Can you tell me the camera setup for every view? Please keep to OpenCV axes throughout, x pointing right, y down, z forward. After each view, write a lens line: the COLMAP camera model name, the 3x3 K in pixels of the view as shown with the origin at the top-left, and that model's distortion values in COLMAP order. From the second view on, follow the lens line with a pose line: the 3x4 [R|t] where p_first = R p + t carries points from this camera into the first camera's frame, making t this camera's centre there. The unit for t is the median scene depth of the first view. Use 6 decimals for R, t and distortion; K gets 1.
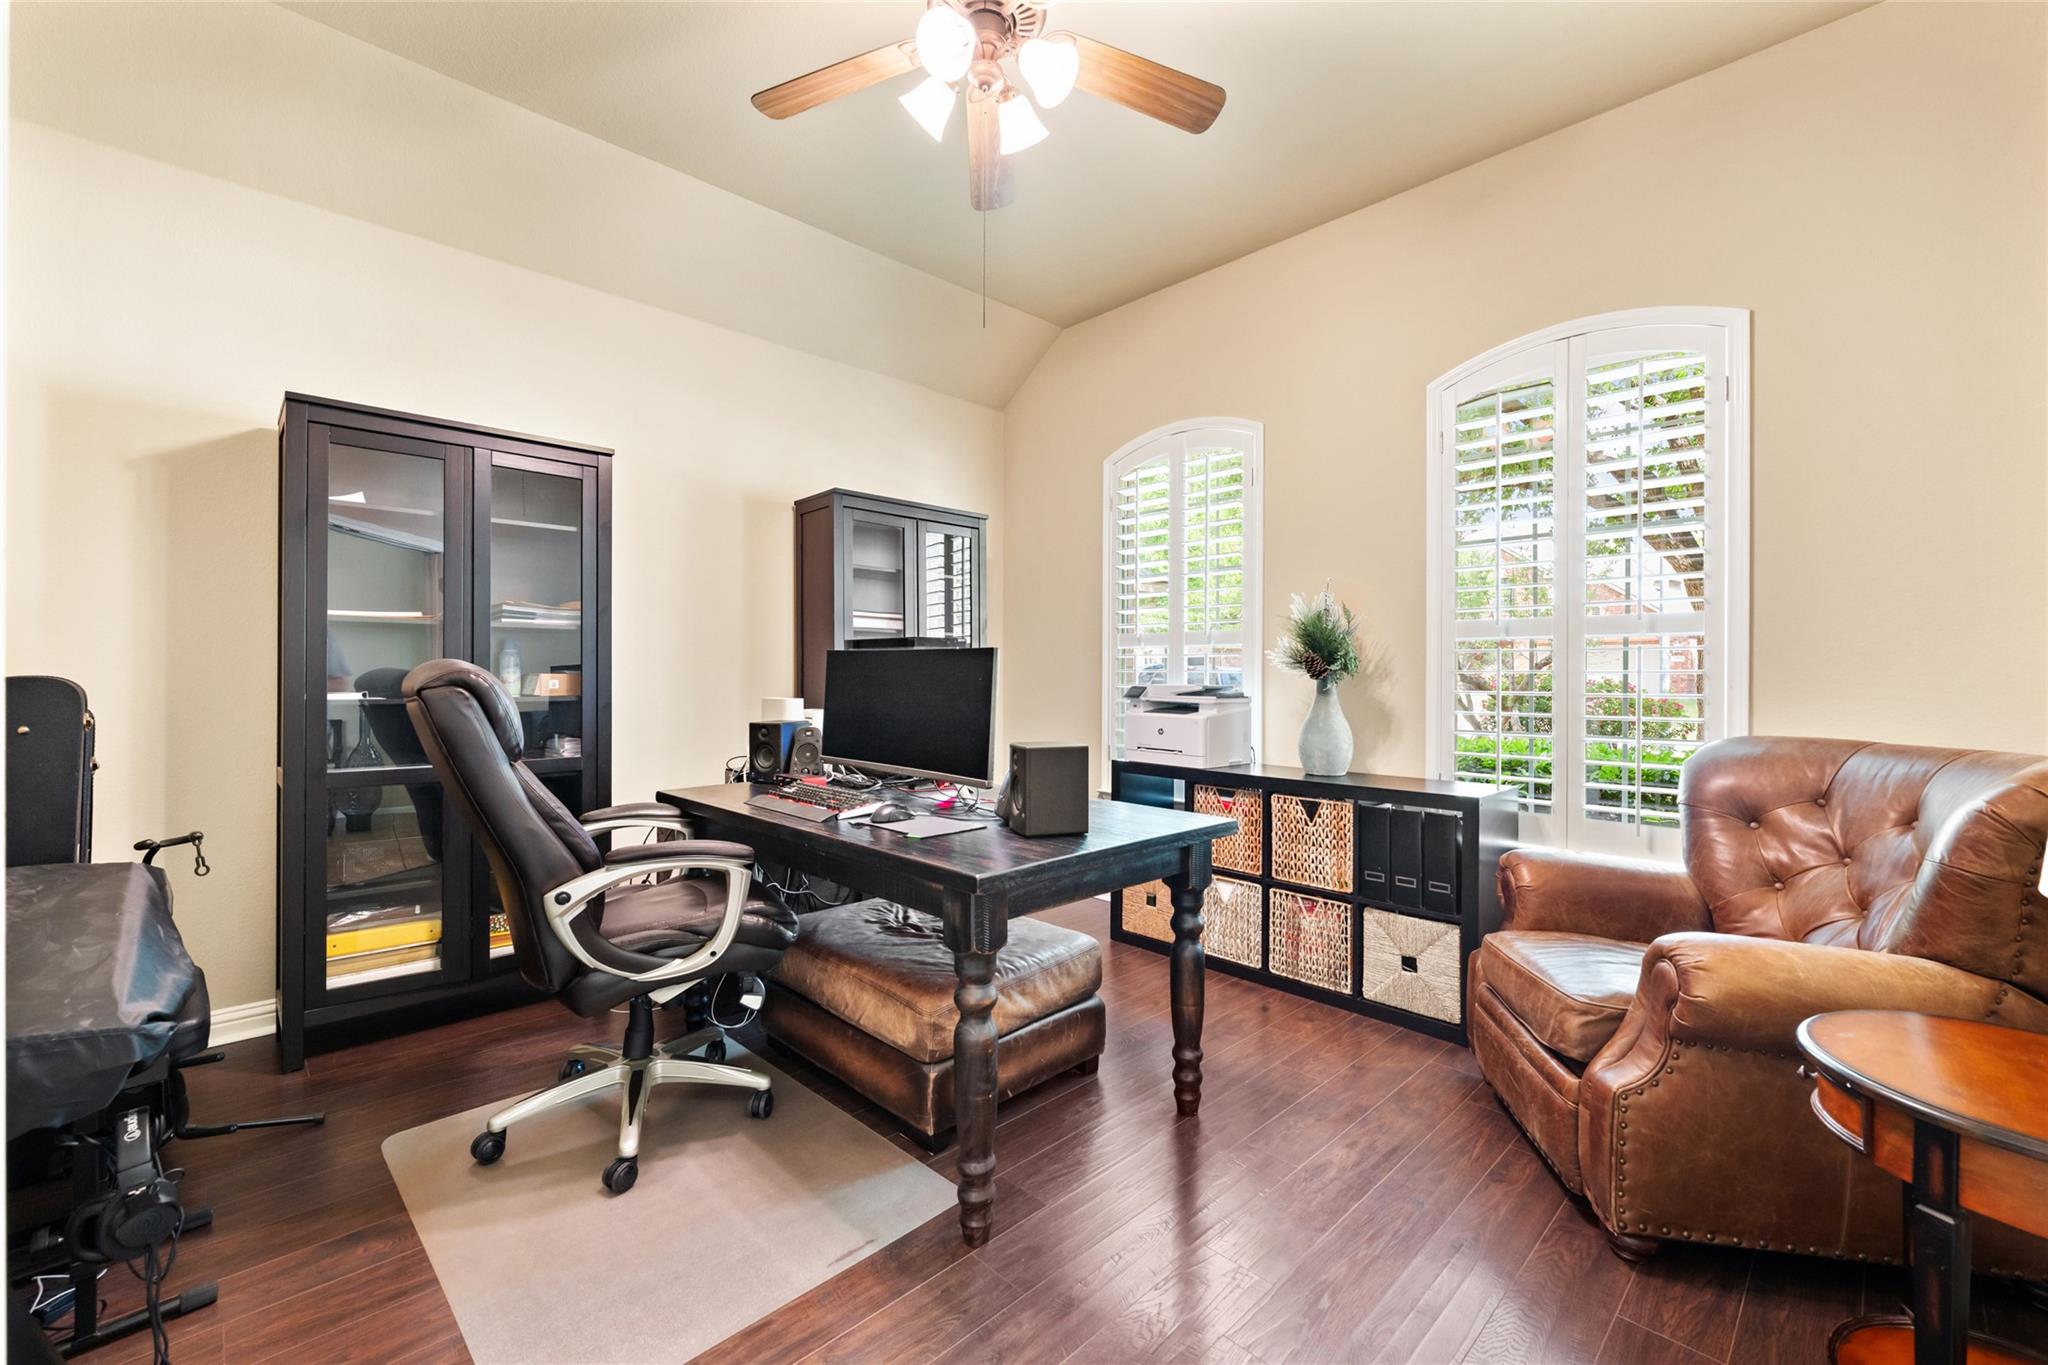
lens RADIAL K [[847.5, 0, 1030.0], [0, 847.5, 674.6], [0, 0, 1]] dist [-0.010628, 0.000175]
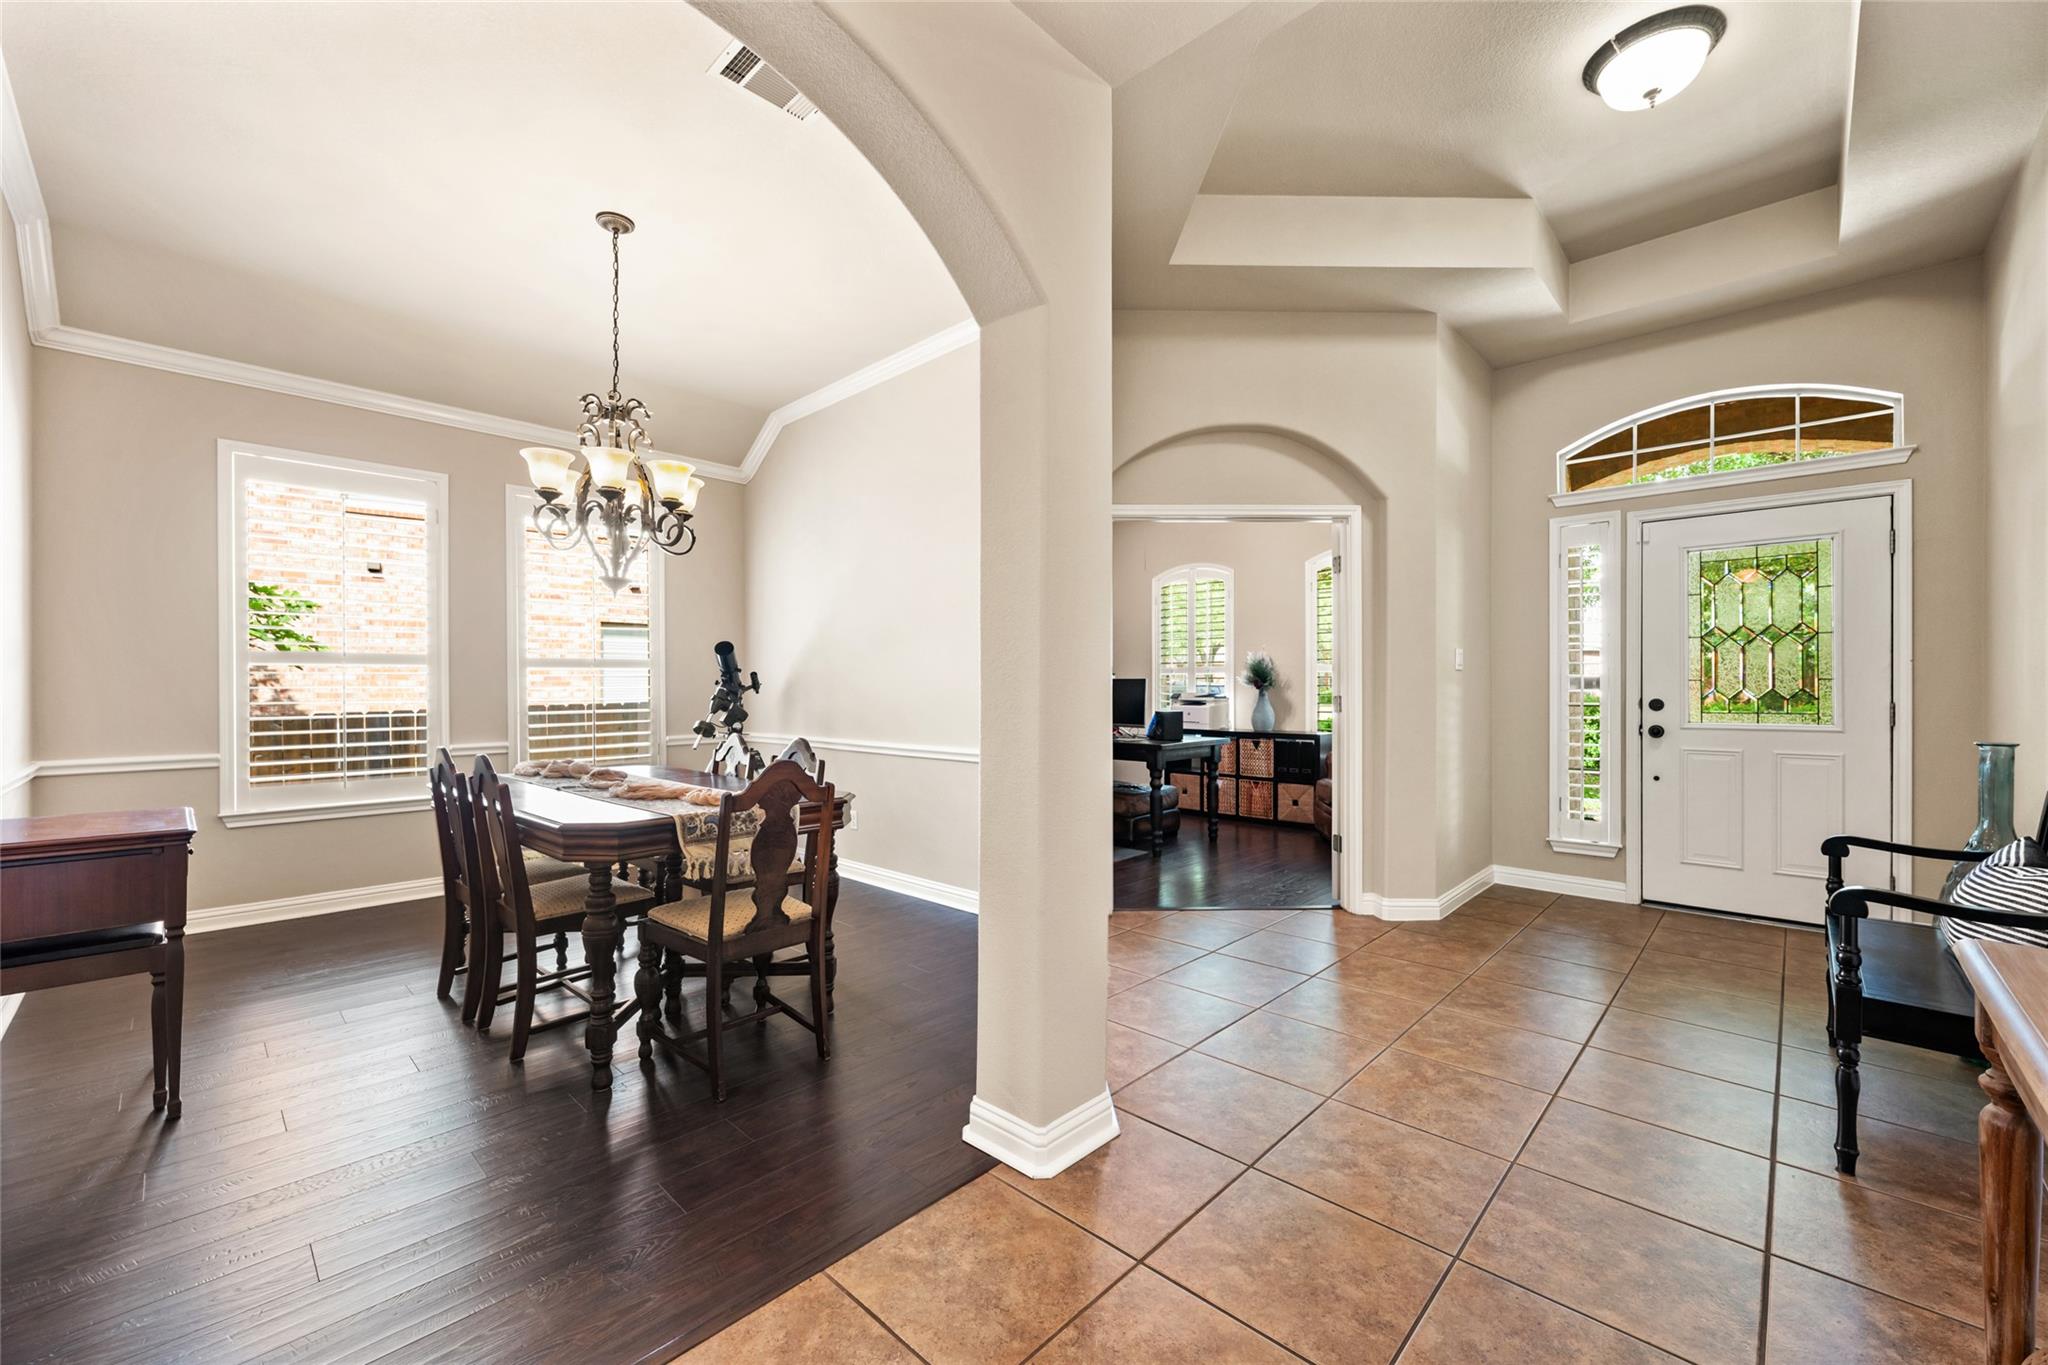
lens RADIAL K [[811.7, 0, 1024.3], [0, 811.7, 681.6], [0, 0, 1]] dist [-0.002492, 0.000879]
pose [[0.999139, -0.000600, 0.041483, -0.400955], [0.000848, 0.999982, -0.005964, -0.003569], [-0.041479, 0.005994, 0.999121, -1.212992]]
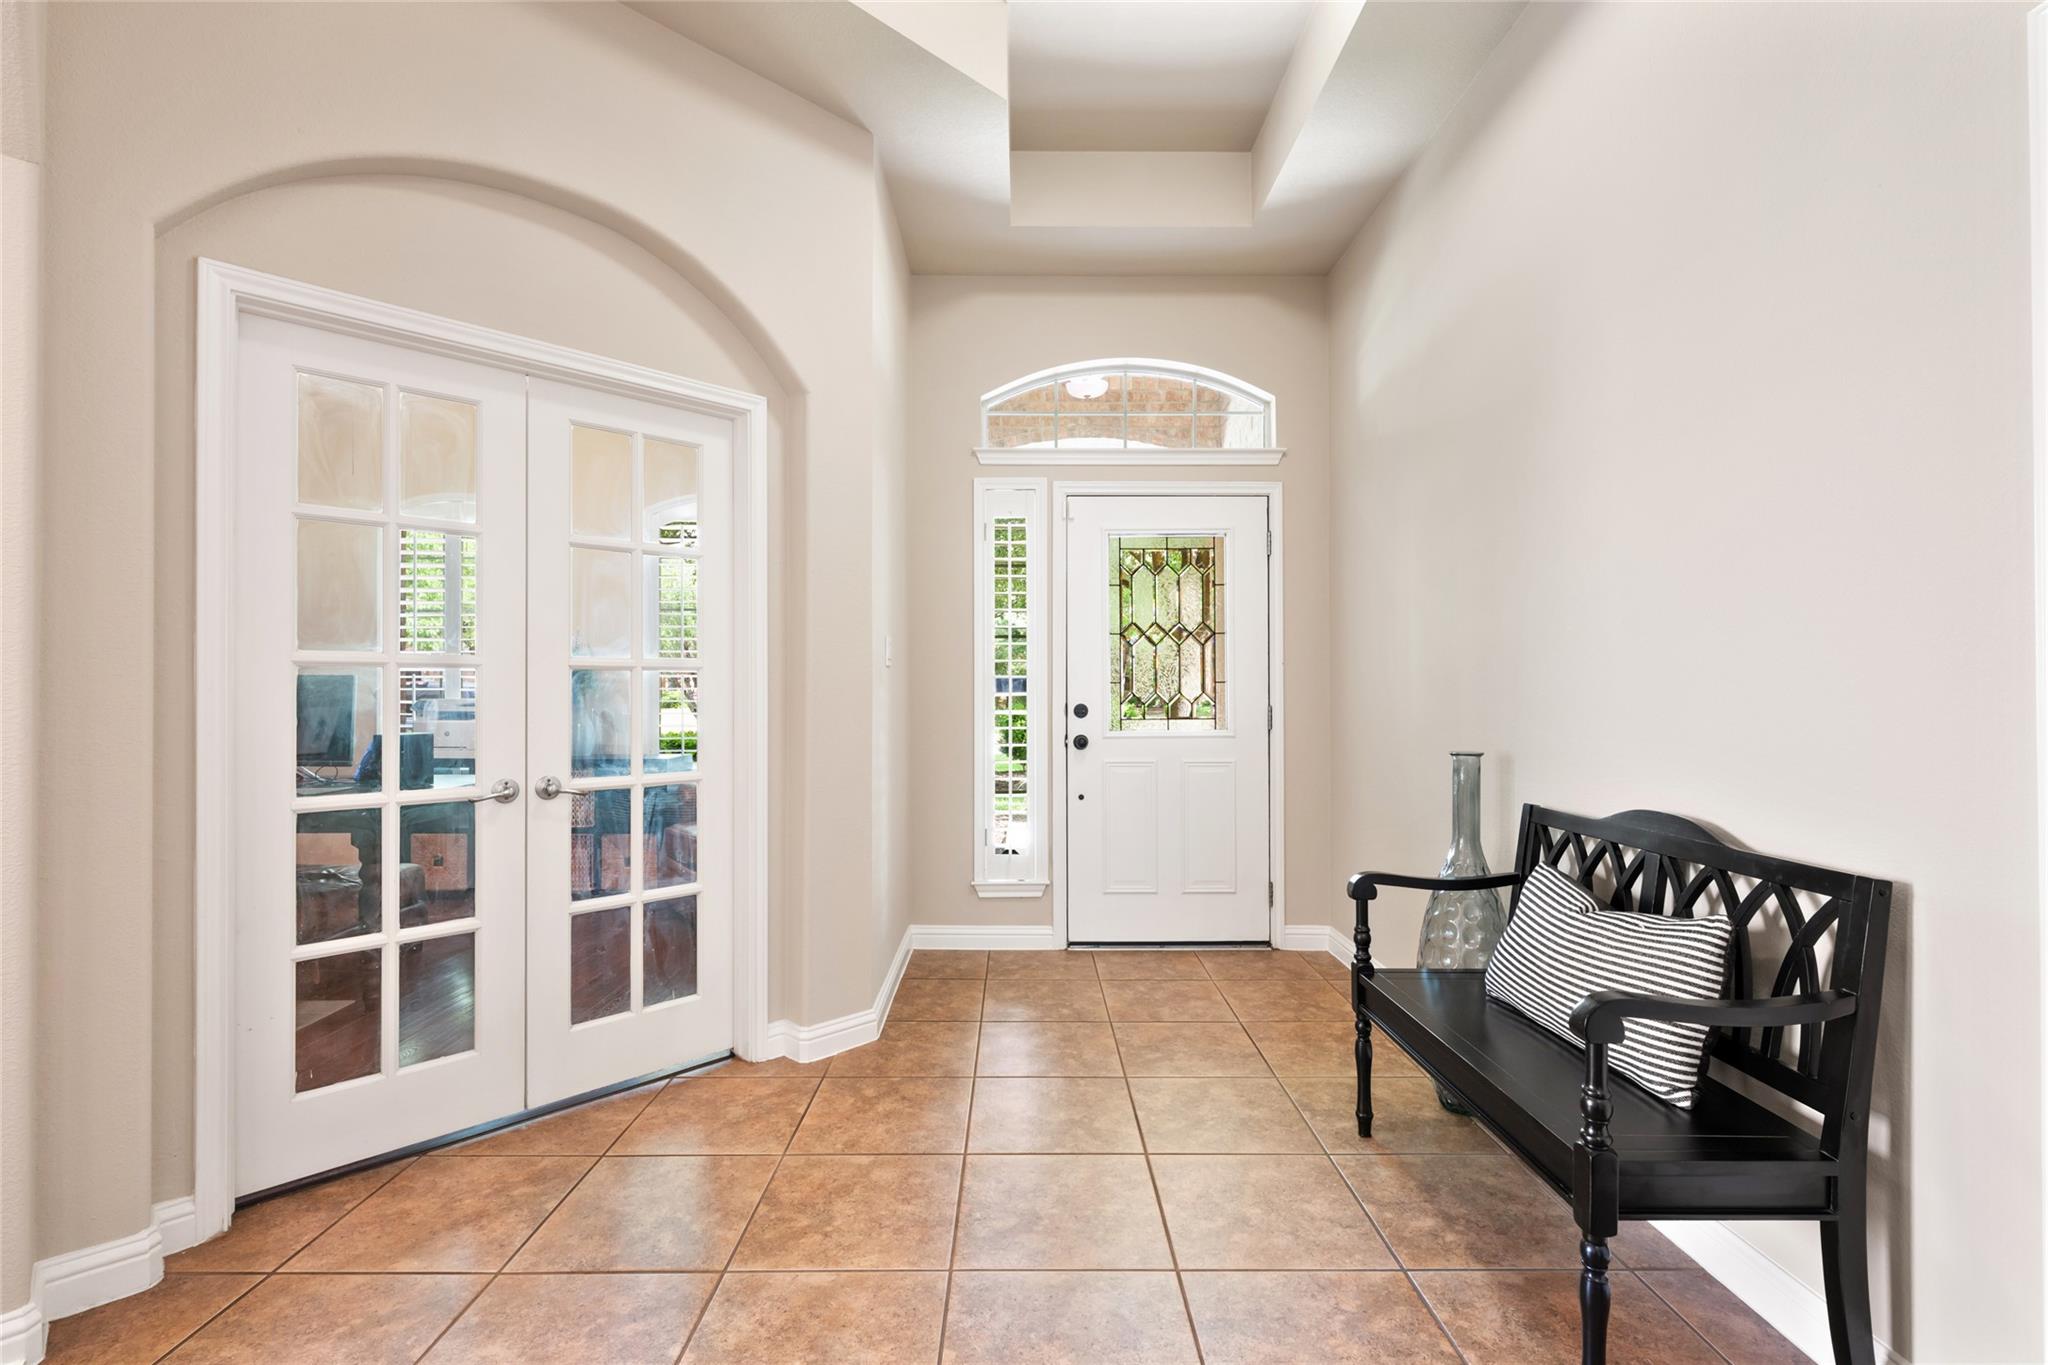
lens RADIAL K [[913.6, 0, 1027.2], [0, 913.6, 683.2], [0, 0, 1]] dist [-0.002889, 0.000067]
pose [[0.691829, 0.000868, 0.722061, -0.259014], [0.001589, 0.999995, -0.002725, -0.008756], [-0.722060, 0.003032, 0.691824, -0.659218]]
